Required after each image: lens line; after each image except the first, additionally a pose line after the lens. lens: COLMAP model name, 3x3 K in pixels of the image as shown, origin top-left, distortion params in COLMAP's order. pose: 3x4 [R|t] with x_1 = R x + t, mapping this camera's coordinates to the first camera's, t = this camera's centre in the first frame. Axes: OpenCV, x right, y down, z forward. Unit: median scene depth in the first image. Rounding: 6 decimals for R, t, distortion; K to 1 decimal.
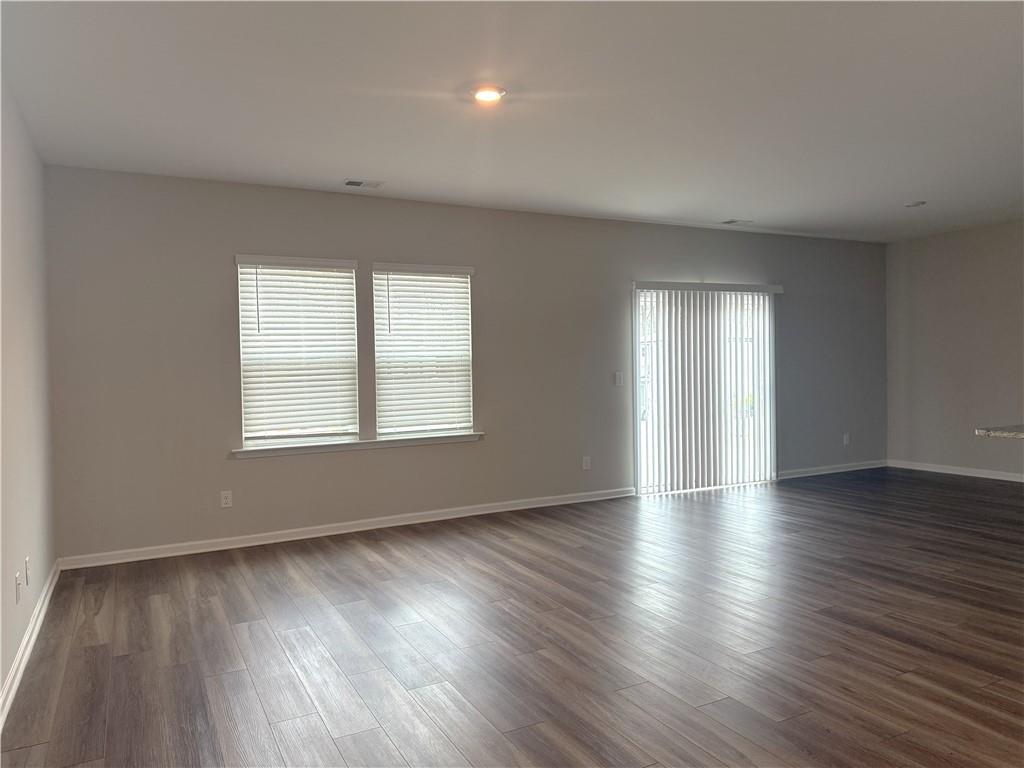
lens RADIAL K [[712.7, 0, 512.0], [0, 712.7, 384.0], [0, 0, 1]] dist [0.011455, -0.004081]
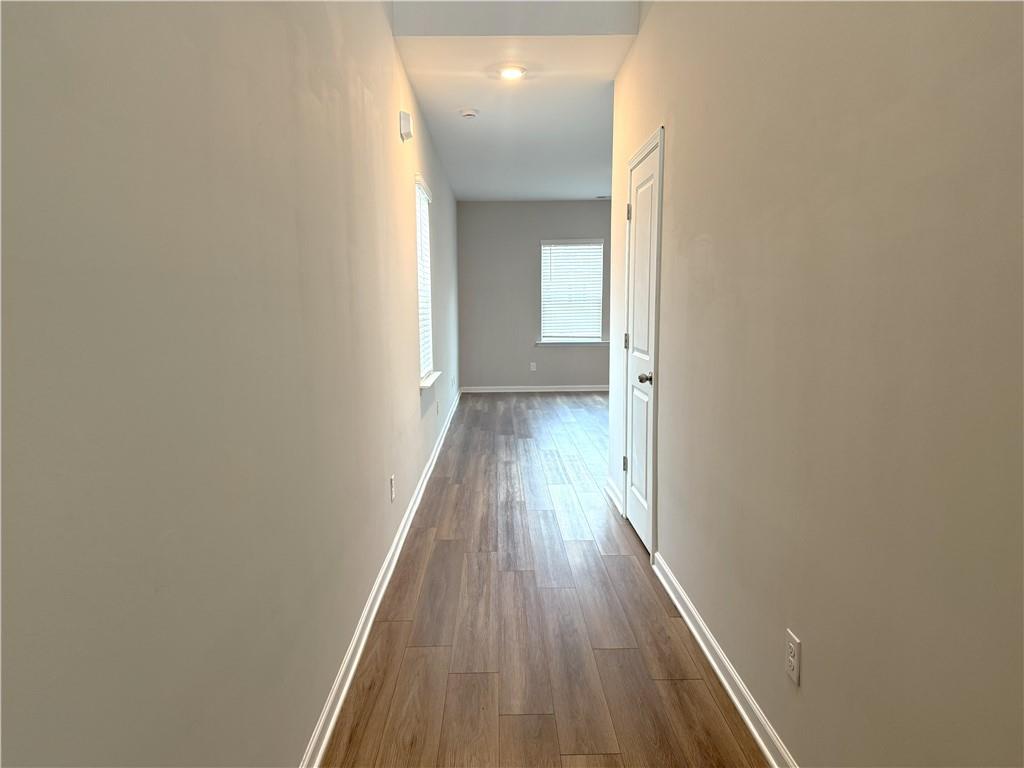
lens RADIAL K [[712.7, 0, 512.0], [0, 712.7, 384.0], [0, 0, 1]] dist [0.011455, -0.004081]
pose [[0.897917, 0.068517, -0.434799, 0.427916], [-0.023662, 0.993896, 0.107756, -0.001144], [0.439528, -0.086468, 0.894057, -0.824607]]
